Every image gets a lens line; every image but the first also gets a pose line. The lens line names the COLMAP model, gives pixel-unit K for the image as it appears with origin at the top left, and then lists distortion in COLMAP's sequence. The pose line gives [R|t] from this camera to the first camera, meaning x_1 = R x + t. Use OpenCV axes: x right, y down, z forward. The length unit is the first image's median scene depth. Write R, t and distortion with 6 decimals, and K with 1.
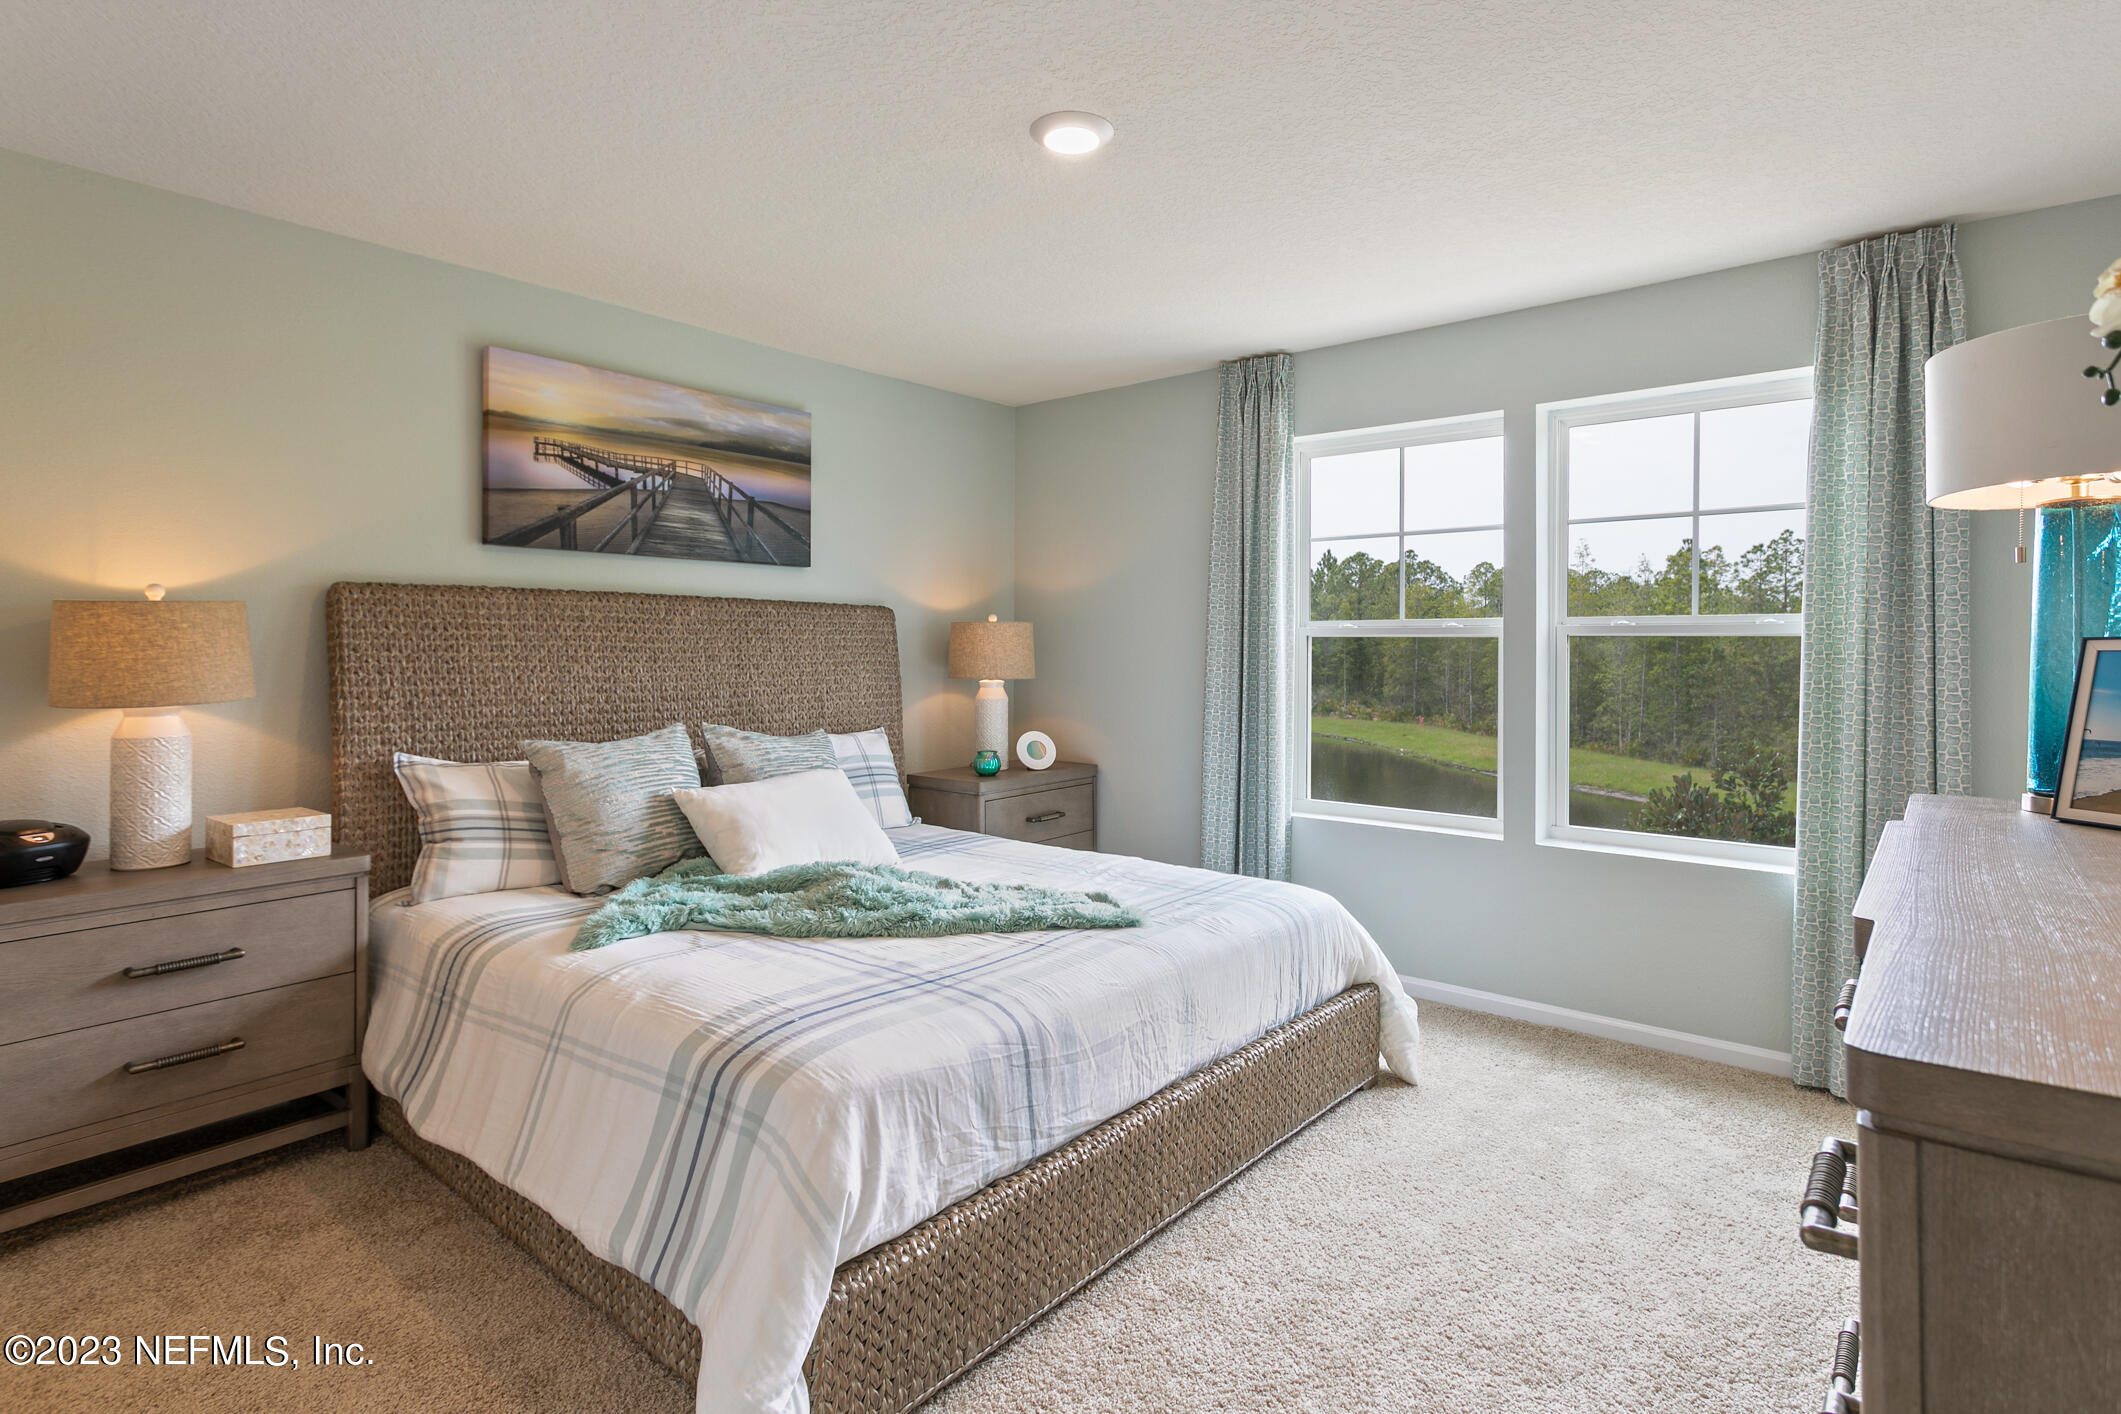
lens RADIAL K [[1096.2, 0, 1072.5], [0, 1096.2, 648.2], [0, 0, 1]] dist [-0.002556, 0.000712]
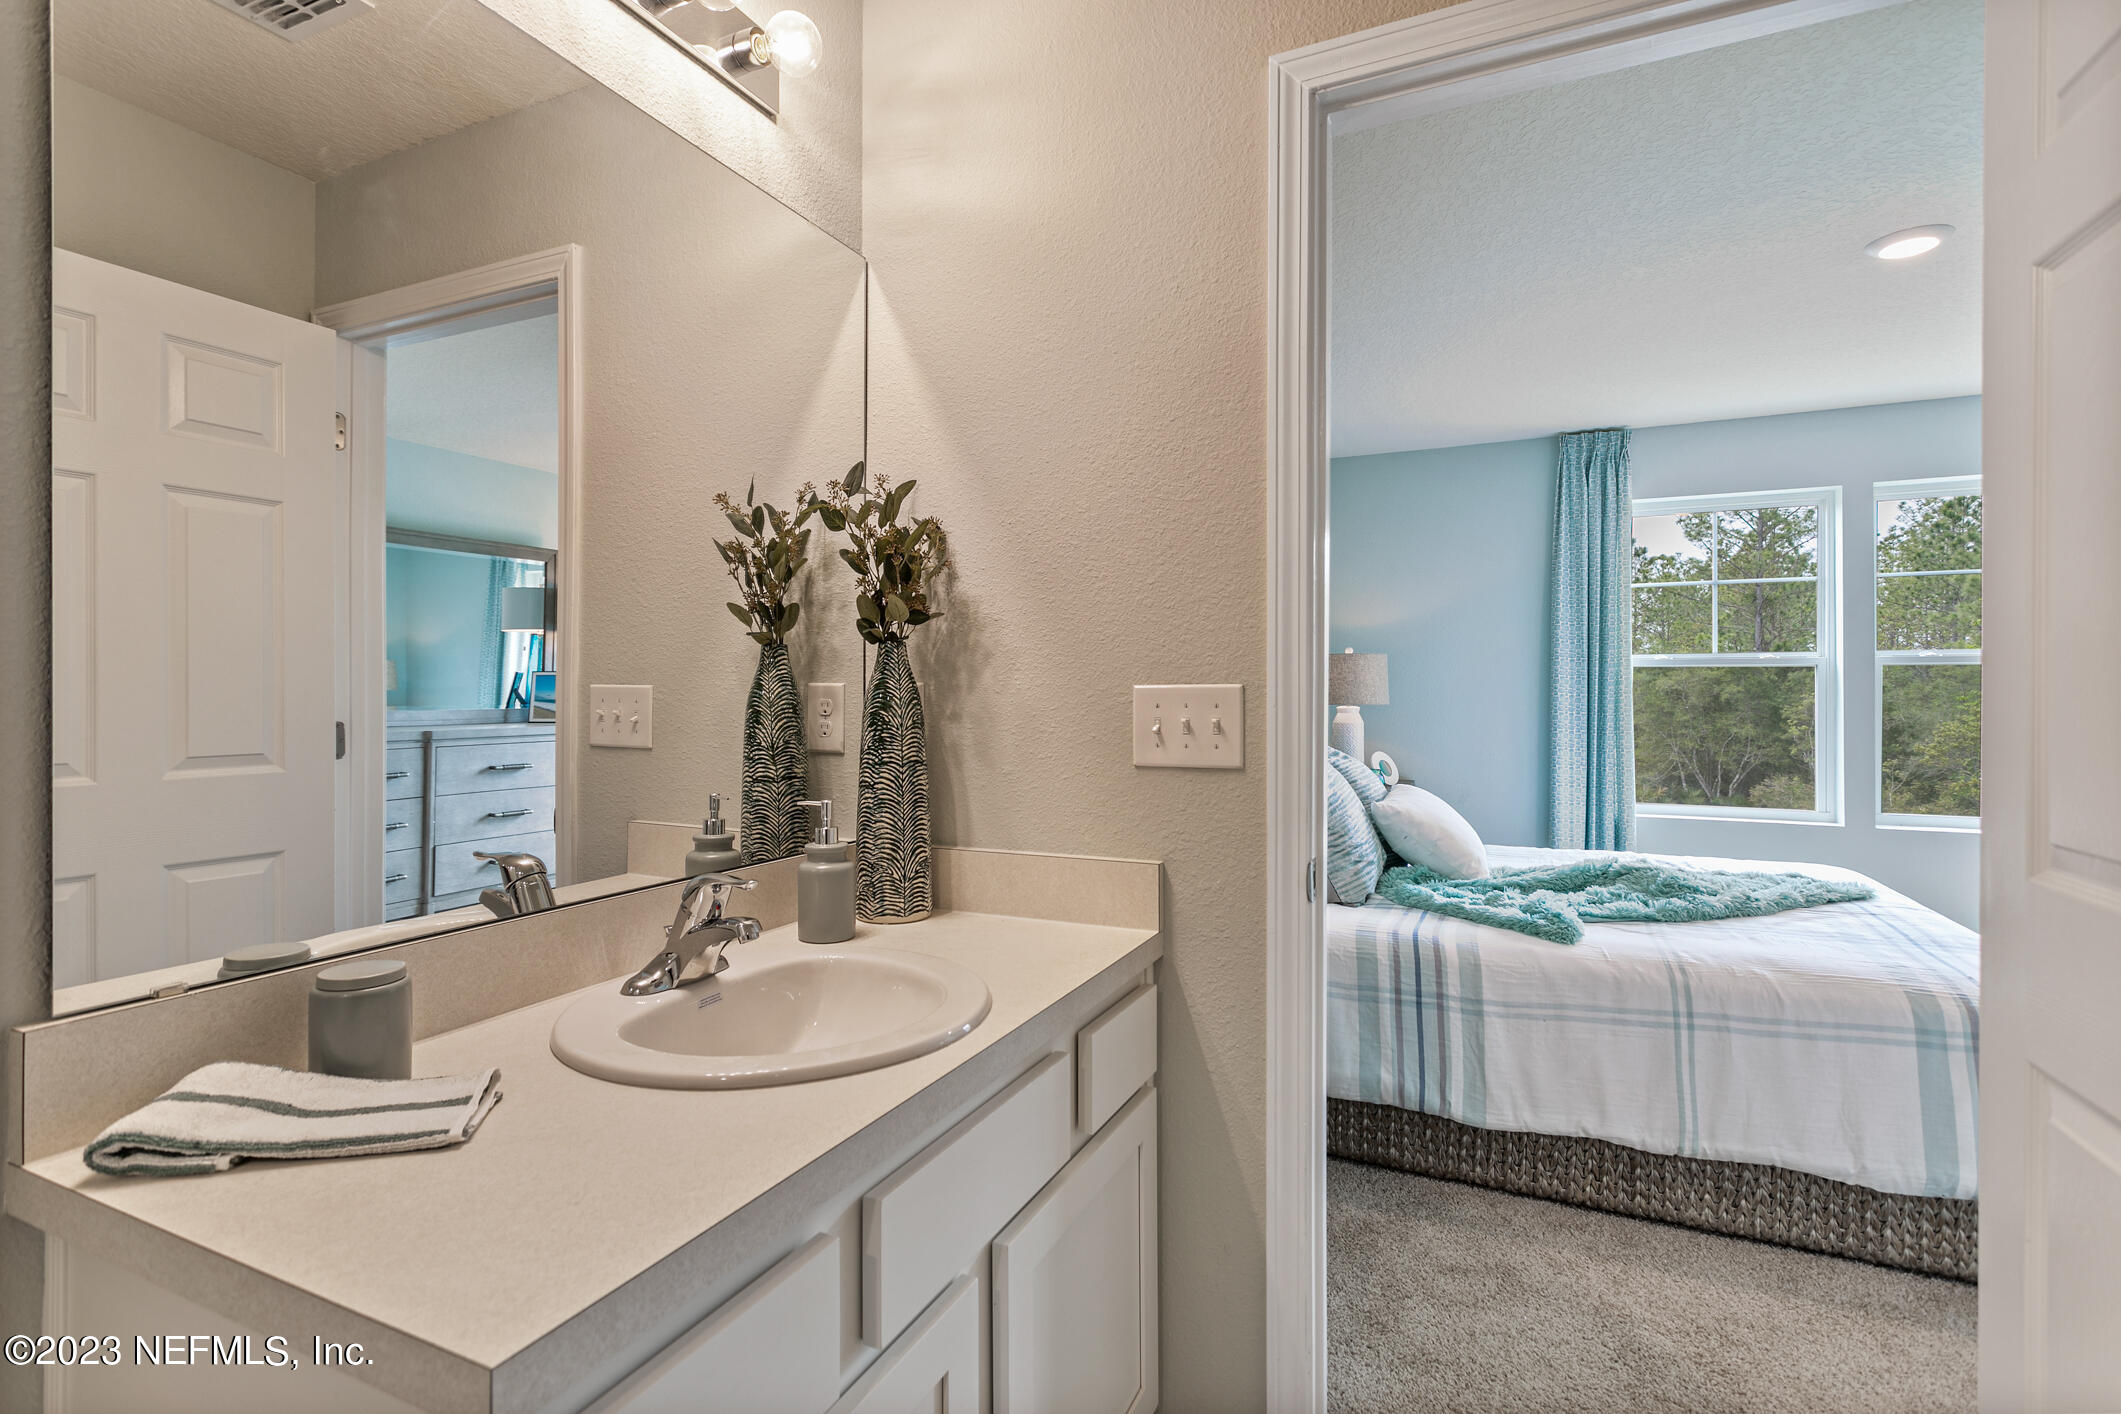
lens RADIAL K [[1019.6, 0, 1051.0], [0, 1019.6, 693.1], [0, 0, 1]] dist [0.003410, 0.003648]
pose [[0.963840, -0.004000, 0.266453, -0.821706], [0.003197, 0.999989, 0.003447, 0.014180], [-0.266464, -0.002470, 0.963842, 0.106261]]
